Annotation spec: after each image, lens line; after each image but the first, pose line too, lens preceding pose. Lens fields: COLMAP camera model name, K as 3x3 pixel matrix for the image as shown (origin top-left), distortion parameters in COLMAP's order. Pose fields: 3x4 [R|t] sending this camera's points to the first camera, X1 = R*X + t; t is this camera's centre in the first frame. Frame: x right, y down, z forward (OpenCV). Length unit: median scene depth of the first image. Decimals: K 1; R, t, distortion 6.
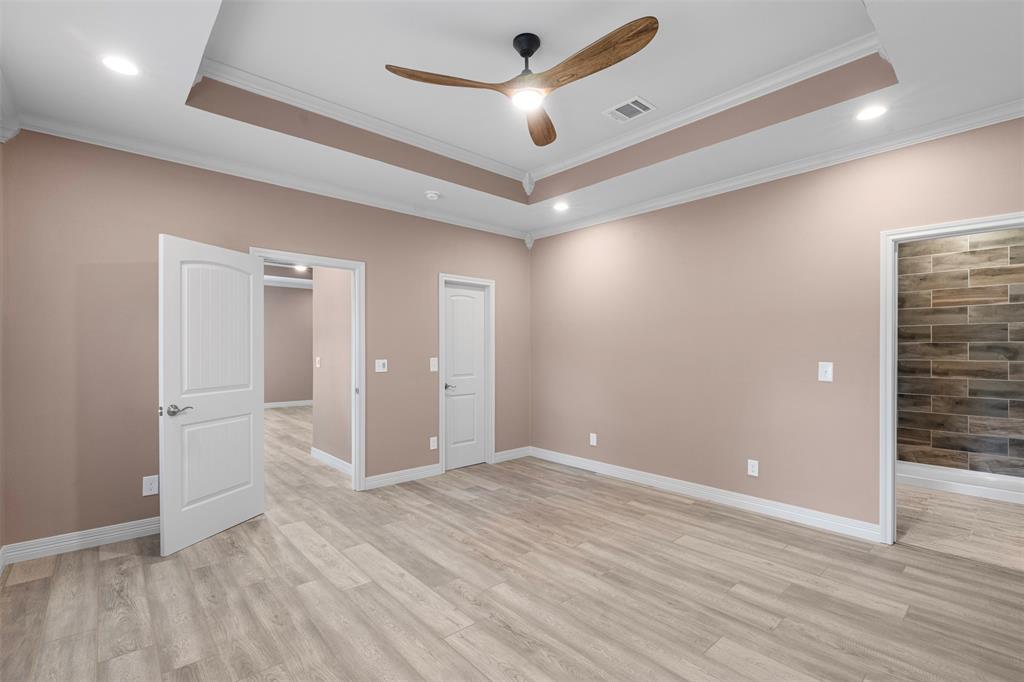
lens RADIAL K [[465.2, 0, 514.8], [0, 465.2, 346.4], [0, 0, 1]] dist [0.000800, 0.000727]
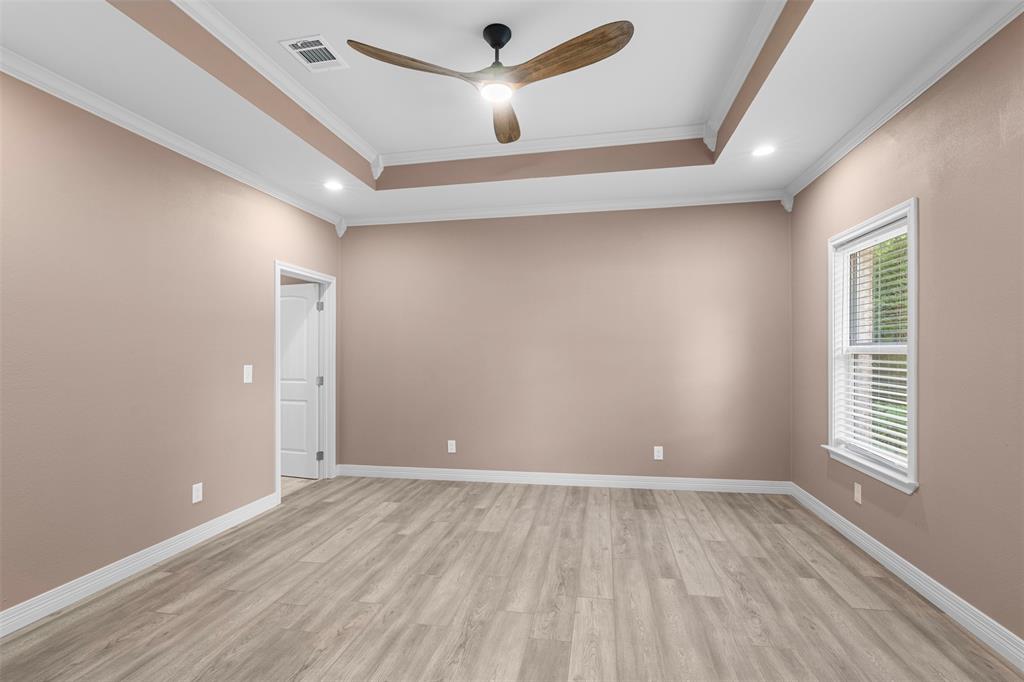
lens RADIAL K [[482.6, 0, 505.4], [0, 482.6, 346.2], [0, 0, 1]] dist [-0.005303, 0.000702]
pose [[-0.598325, 0.012920, 0.801149, -0.714057], [0.003057, 0.999900, -0.013841, 0.008468], [-0.801247, -0.005832, -0.598305, 1.434275]]
